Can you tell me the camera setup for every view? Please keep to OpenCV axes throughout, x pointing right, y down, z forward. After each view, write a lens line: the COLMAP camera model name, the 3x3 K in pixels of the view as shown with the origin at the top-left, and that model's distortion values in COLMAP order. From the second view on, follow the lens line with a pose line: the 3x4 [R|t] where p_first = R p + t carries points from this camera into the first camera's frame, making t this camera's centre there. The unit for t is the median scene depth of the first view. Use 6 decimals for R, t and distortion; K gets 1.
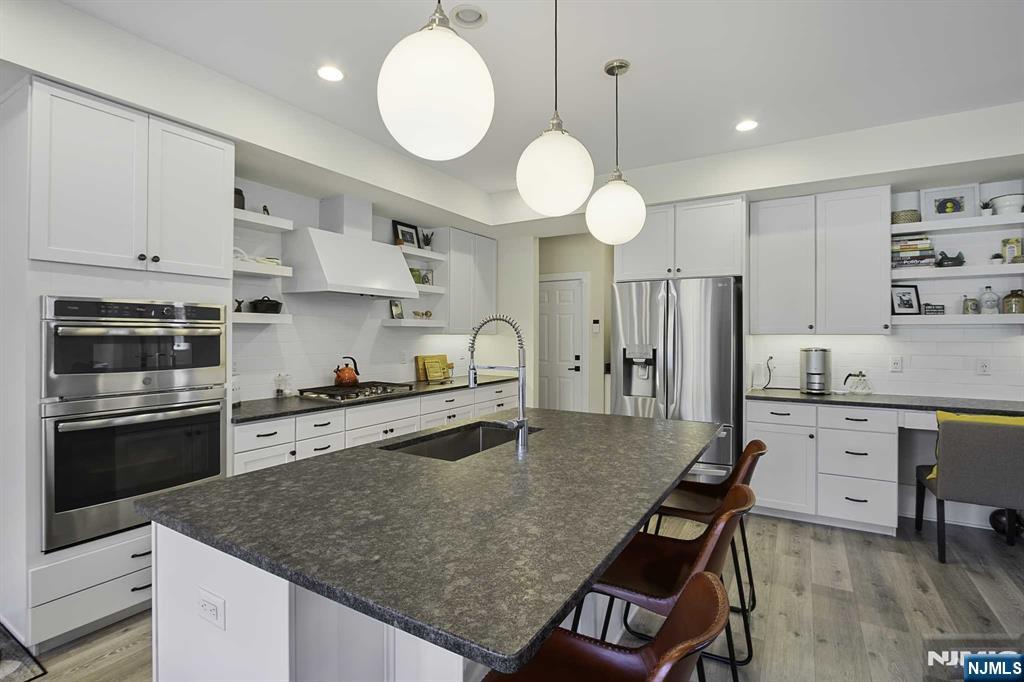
lens RADIAL K [[484.1, 0, 514.3], [0, 484.1, 334.4], [0, 0, 1]] dist [-0.010425, -0.000127]
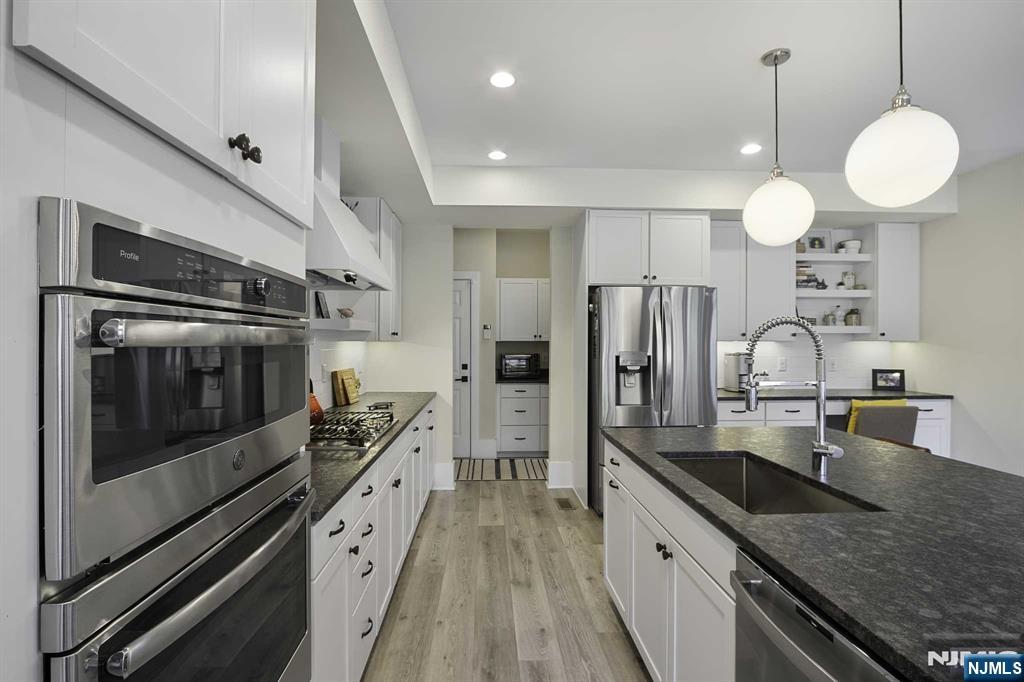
lens RADIAL K [[486.2, 0, 505.5], [0, 486.2, 337.9], [0, 0, 1]] dist [-0.008652, 0.000050]
pose [[0.832326, 0.003126, 0.554278, -0.503778], [-0.000065, 0.999985, -0.005542, -0.000730], [-0.554287, 0.004577, 0.832313, 0.343583]]
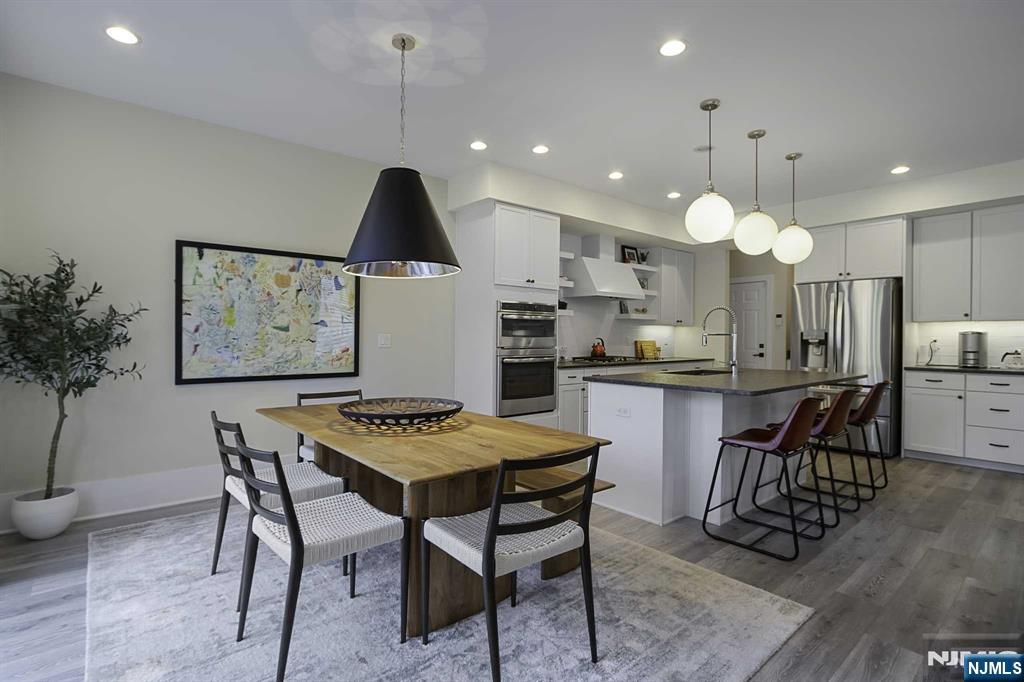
lens RADIAL K [[499.0, 0, 512.0], [0, 499.0, 341.0], [0, 0, 1]] dist [-0.004129, 0.000085]
pose [[0.947693, 0.006269, -0.319120, -0.104811], [-0.004255, 0.999966, 0.007005, 0.048797], [0.319154, -0.005281, 0.947688, -0.629809]]
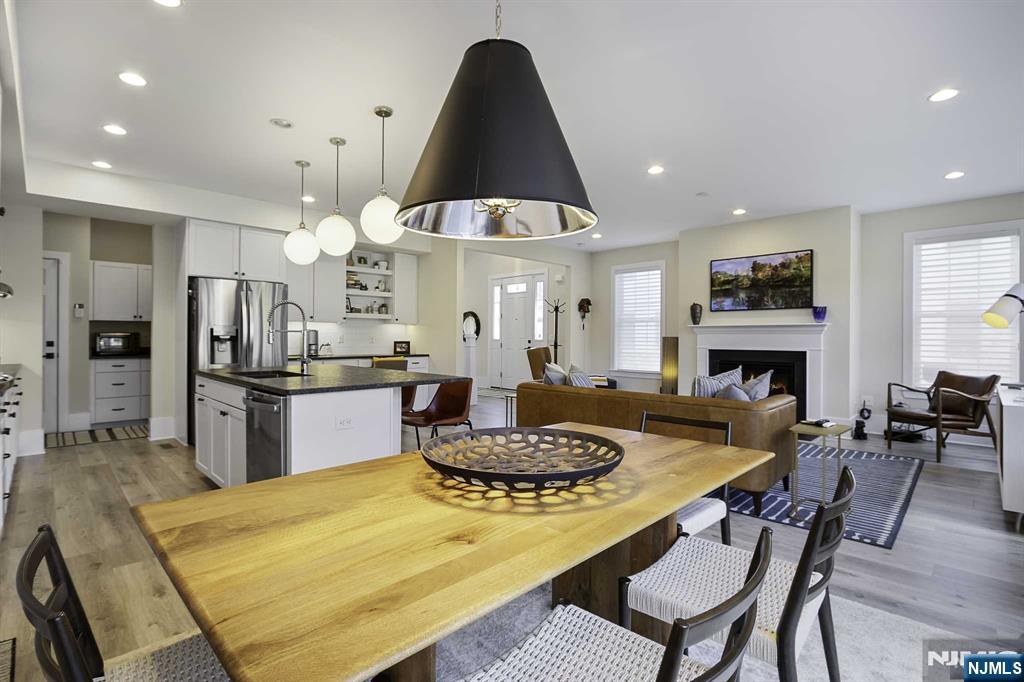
lens RADIAL K [[486.2, 0, 505.5], [0, 486.2, 337.9], [0, 0, 1]] dist [-0.008652, 0.000050]
pose [[0.253225, -0.002886, 0.967403, -0.883890], [-0.004590, 0.999981, 0.004184, 0.047716], [-0.967396, -0.005500, 0.253207, -0.111826]]
